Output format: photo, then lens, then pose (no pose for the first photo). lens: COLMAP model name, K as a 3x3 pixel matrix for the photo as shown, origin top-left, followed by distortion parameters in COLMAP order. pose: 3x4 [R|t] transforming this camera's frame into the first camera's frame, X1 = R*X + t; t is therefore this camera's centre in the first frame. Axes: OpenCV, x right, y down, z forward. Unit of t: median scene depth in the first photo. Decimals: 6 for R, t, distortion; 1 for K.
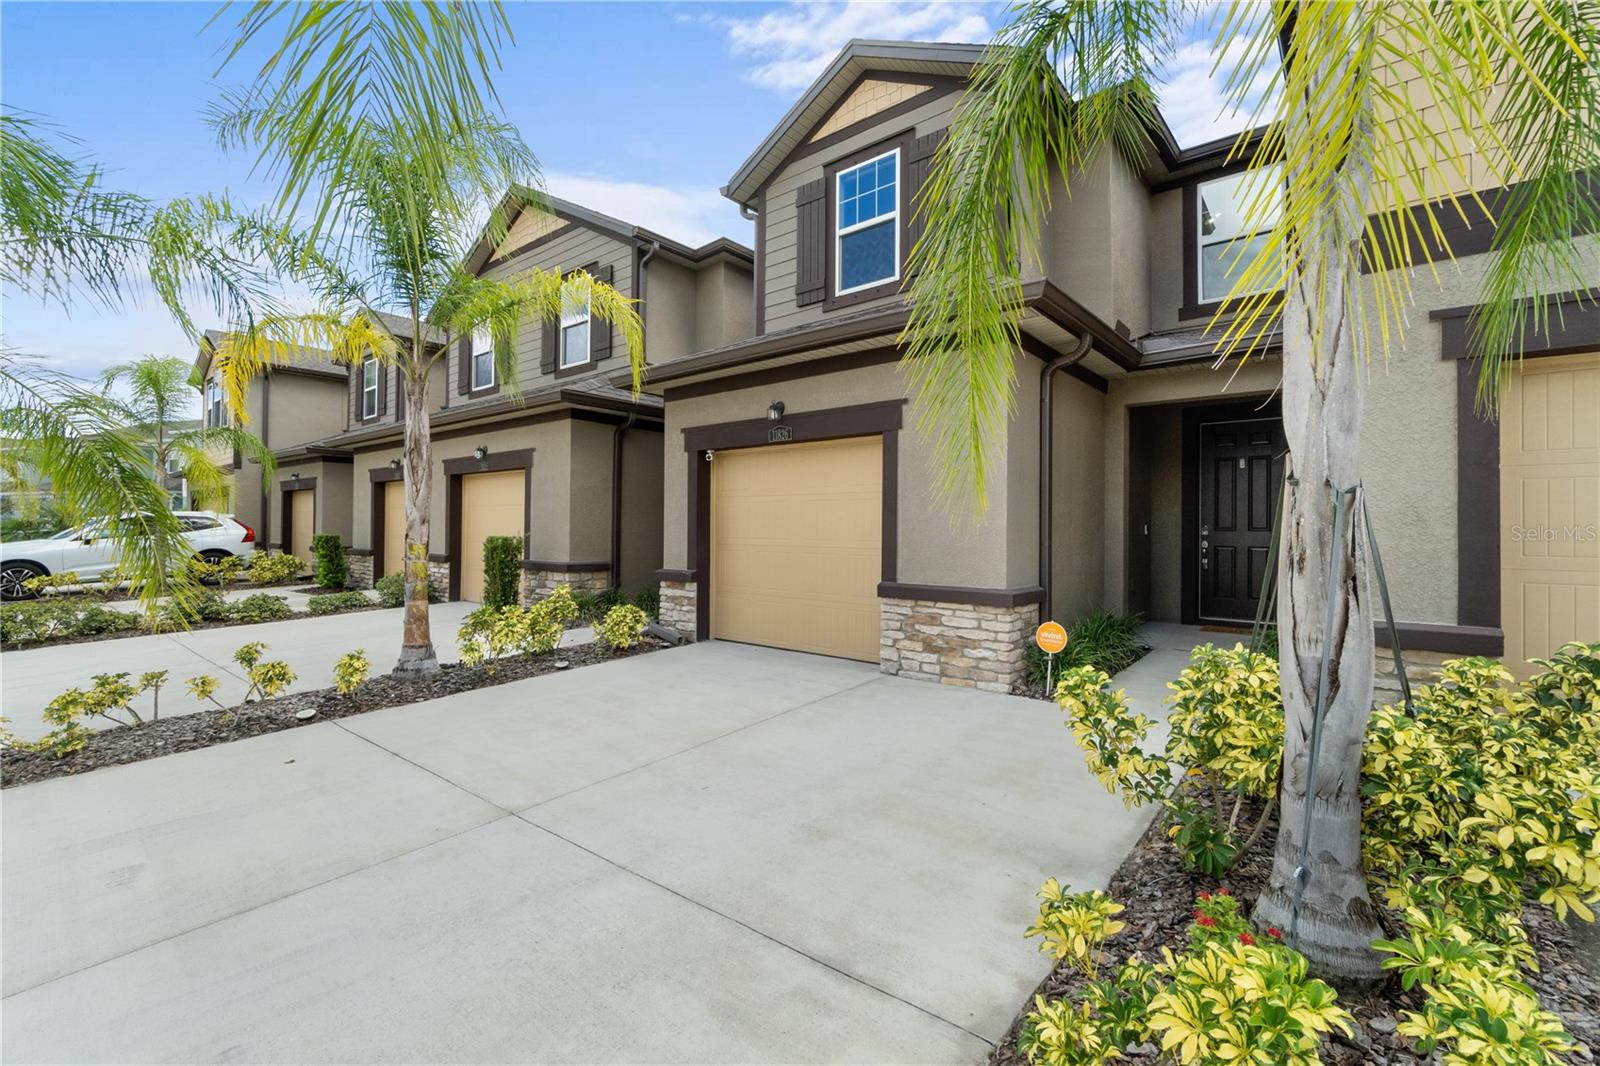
lens RADIAL K [[695.6, 0, 812.3], [0, 695.6, 509.1], [0, 0, 1]] dist [-0.005254, 0.001224]
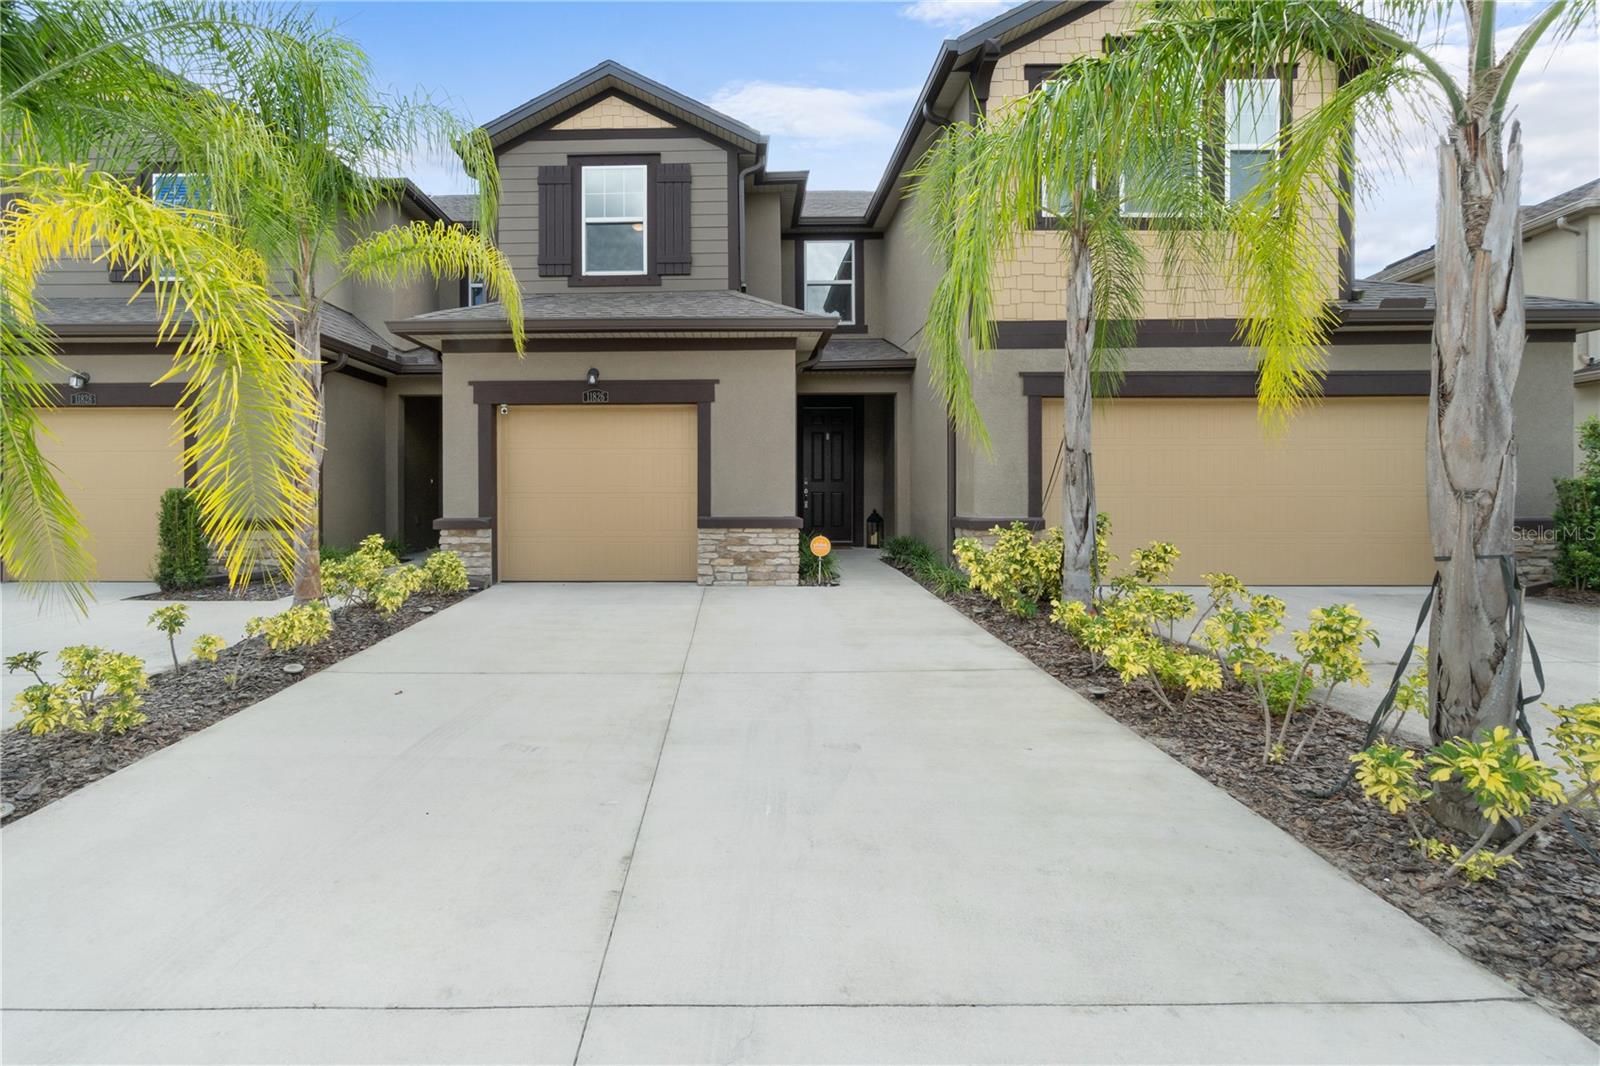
lens RADIAL K [[695.6, 0, 761.9], [0, 695.6, 468.4], [0, 0, 1]] dist [-0.005254, 0.001224]
pose [[0.772553, 0.011075, 0.634854, -0.650881], [-0.010000, 0.999936, -0.005275, 0.019353], [-0.634872, -0.002273, 0.772614, -0.093849]]
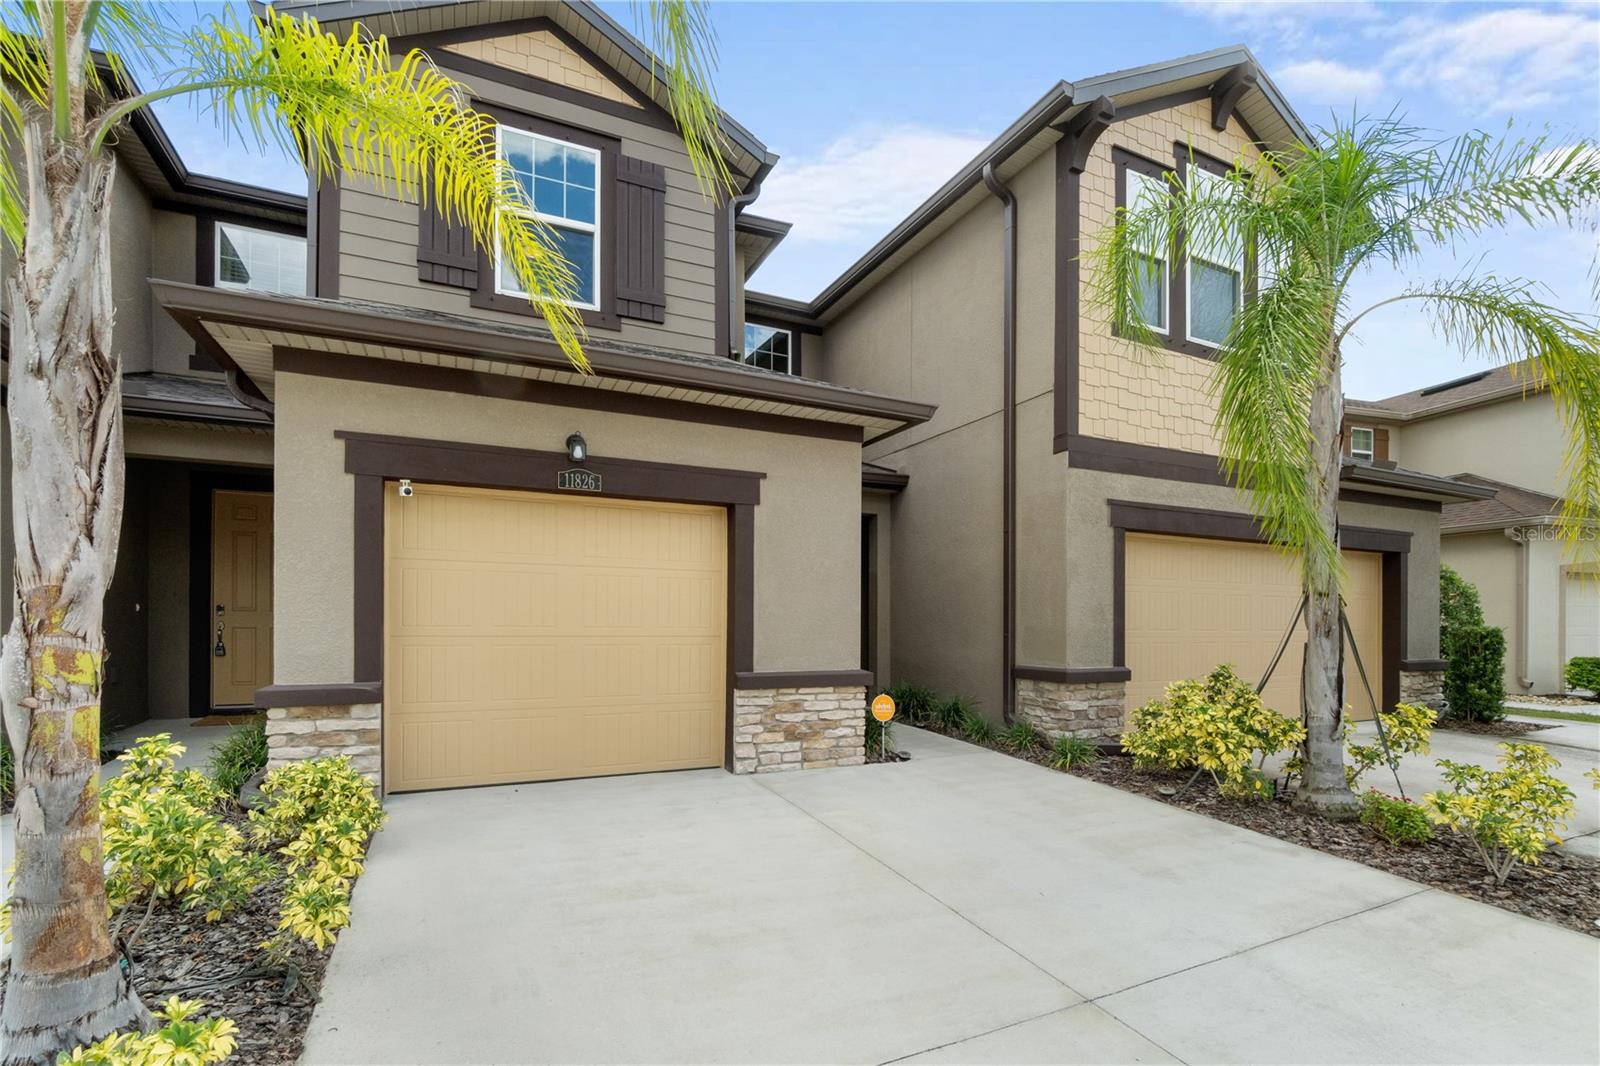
lens RADIAL K [[695.6, 0, 825.5], [0, 695.6, 613.2], [0, 0, 1]] dist [-0.005254, 0.001224]
pose [[0.435905, 0.008501, 0.899952, -0.662317], [-0.030884, 0.999508, 0.005518, 0.019807], [-0.899463, -0.030199, 0.435953, 0.516214]]
